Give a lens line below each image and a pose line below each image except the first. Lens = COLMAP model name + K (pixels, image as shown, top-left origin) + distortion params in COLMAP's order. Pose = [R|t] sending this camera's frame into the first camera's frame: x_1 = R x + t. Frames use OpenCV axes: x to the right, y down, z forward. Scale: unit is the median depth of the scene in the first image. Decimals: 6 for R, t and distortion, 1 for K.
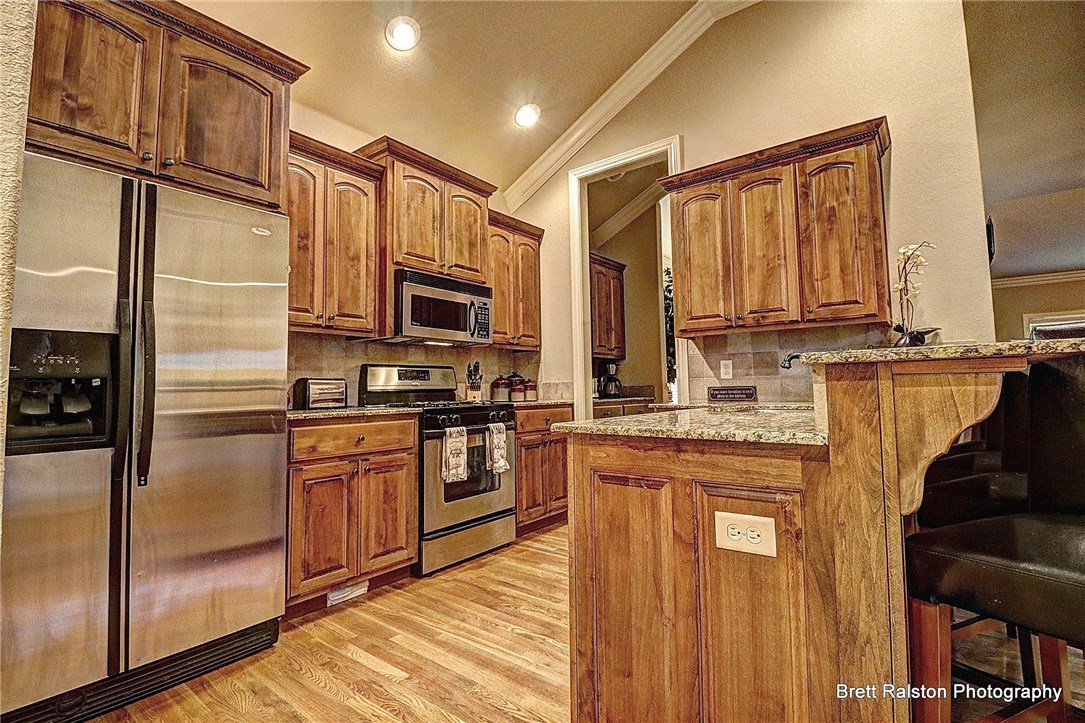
lens RADIAL K [[502.3, 0, 542.5], [0, 502.3, 361.5], [0, 0, 1]] dist [-0.001439, -0.009862]
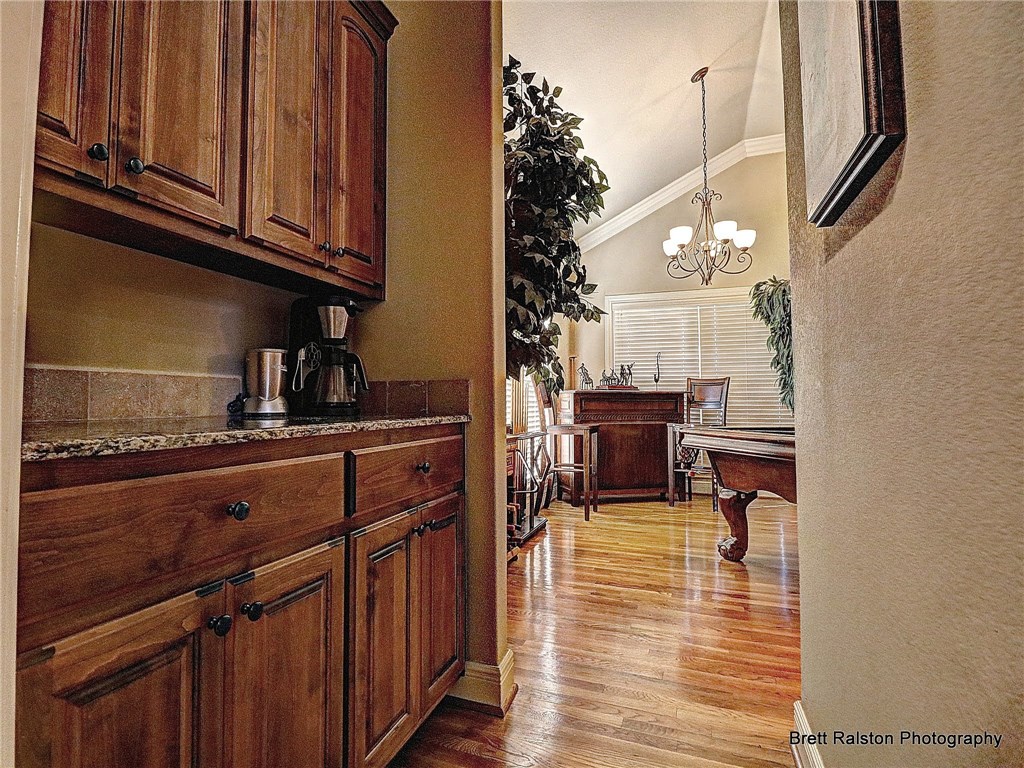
lens RADIAL K [[537.6, 0, 512.0], [0, 537.6, 384.0], [0, 0, 1]] dist [0.000934, 0.000098]
pose [[0.942098, 0.028129, 0.334157, 0.250002], [-0.034228, 0.999337, 0.012375, 0.085386], [-0.333588, -0.023096, 0.942436, 1.254768]]
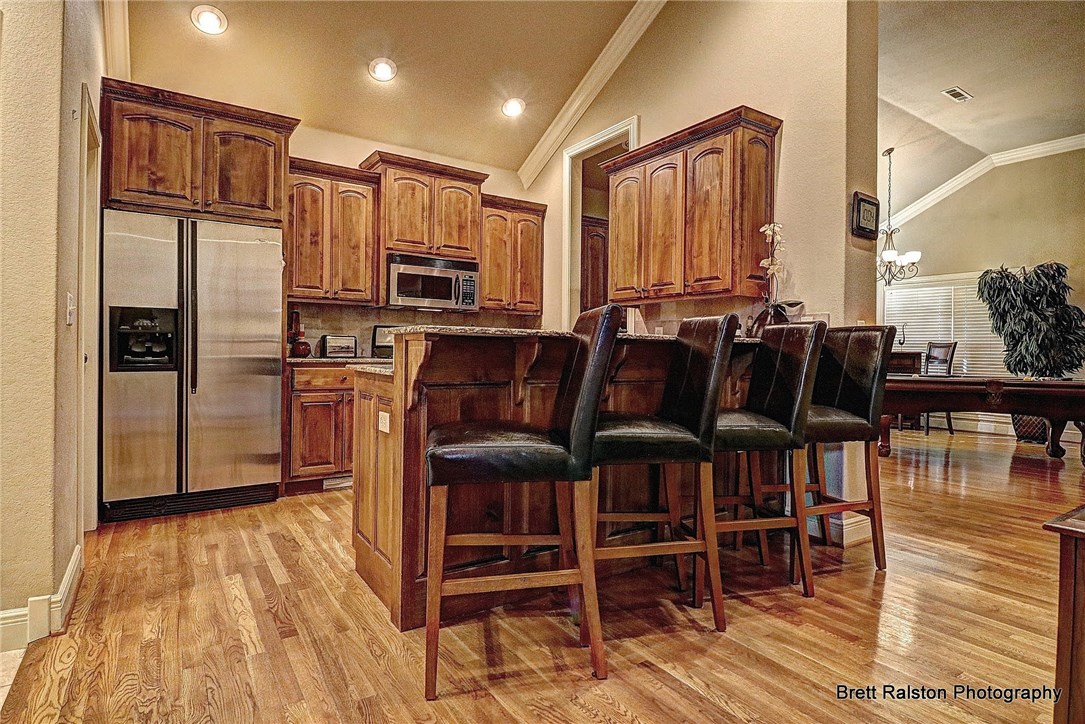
lens RADIAL K [[566.3, 0, 542.5], [0, 566.3, 362.0], [0, 0, 1]] dist [0.003977, -0.000436]
pose [[0.948257, 0.036276, -0.315425, 0.569929], [-0.012575, 0.996963, 0.076852, -0.020182], [0.317255, -0.068909, 0.945833, -0.289389]]
